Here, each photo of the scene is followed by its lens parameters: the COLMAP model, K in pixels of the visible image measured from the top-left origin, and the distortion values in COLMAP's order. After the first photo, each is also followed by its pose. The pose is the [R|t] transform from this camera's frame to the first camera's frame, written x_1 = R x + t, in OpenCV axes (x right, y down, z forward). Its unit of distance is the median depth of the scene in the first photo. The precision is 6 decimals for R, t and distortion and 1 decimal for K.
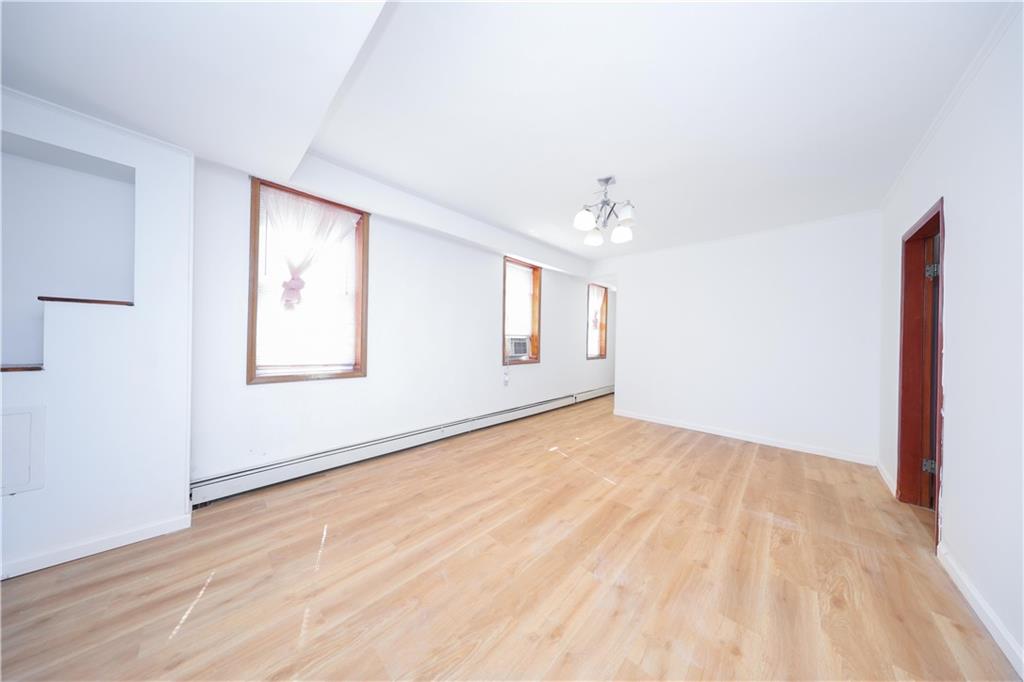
lens RADIAL K [[291.8, 0, 512.4], [0, 291.8, 340.3], [0, 0, 1]] dist [-0.001929, 0.000065]
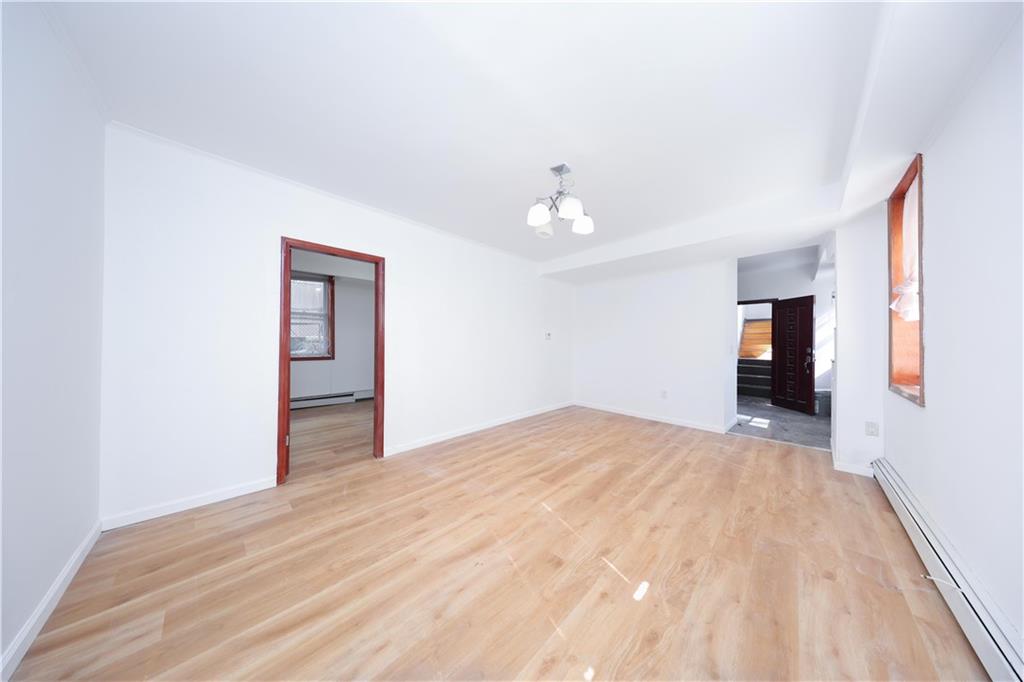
lens RADIAL K [[291.8, 0, 511.4], [0, 291.8, 340.5], [0, 0, 1]] dist [-0.001929, 0.000065]
pose [[-0.999598, -0.025746, 0.011868, 0.482212], [-0.025784, 0.999663, -0.003053, 0.003712], [-0.011785, -0.003358, -0.999925, 2.041289]]
